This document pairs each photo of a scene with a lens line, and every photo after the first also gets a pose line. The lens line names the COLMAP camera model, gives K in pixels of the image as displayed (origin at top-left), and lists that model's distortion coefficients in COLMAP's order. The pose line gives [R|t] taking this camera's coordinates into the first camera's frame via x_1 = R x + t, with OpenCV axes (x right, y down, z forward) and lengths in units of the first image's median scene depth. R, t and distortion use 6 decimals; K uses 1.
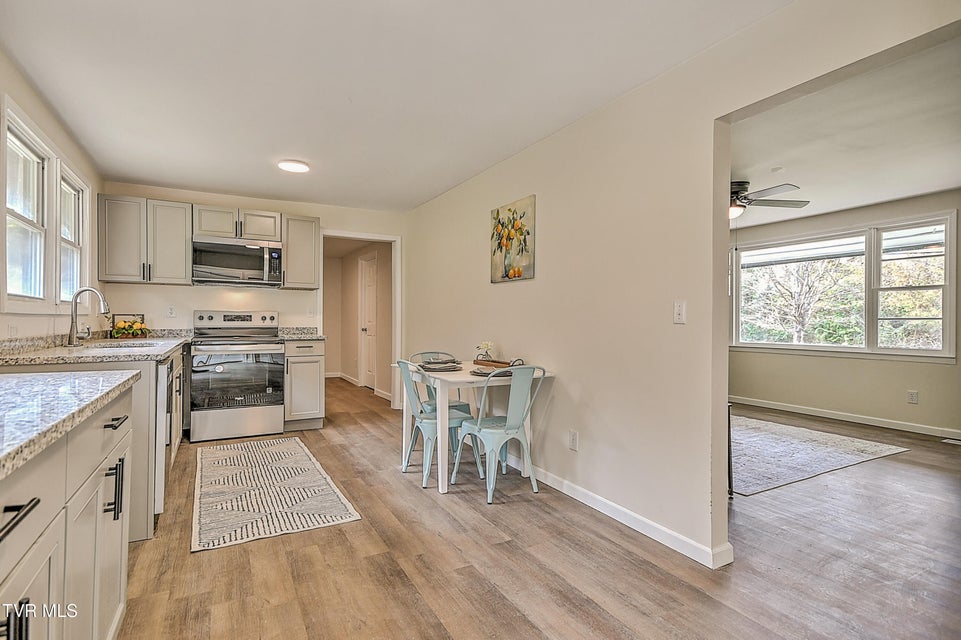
lens RADIAL K [[453.1, 0, 480.5], [0, 453.1, 320.0], [0, 0, 1]] dist [0.024714, 0.001215]
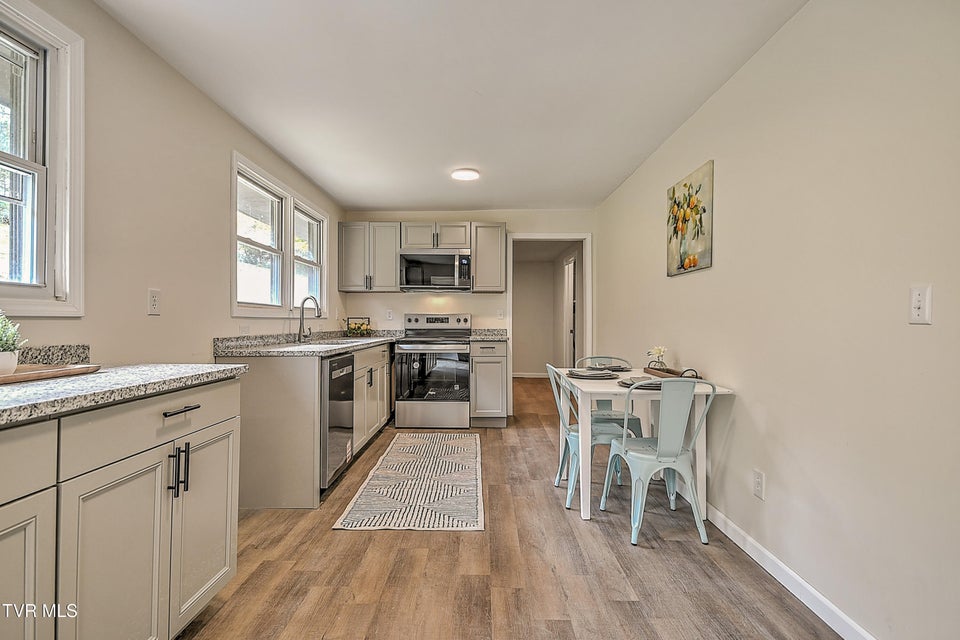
lens RADIAL K [[452.7, 0, 480.0], [0, 452.7, 320.0], [0, 0, 1]] dist [0.024714, 0.001215]
pose [[0.884099, -0.005664, -0.467266, 0.132052], [0.003410, 0.999978, -0.005669, 0.002724], [0.467288, 0.003418, 0.884099, 0.117551]]
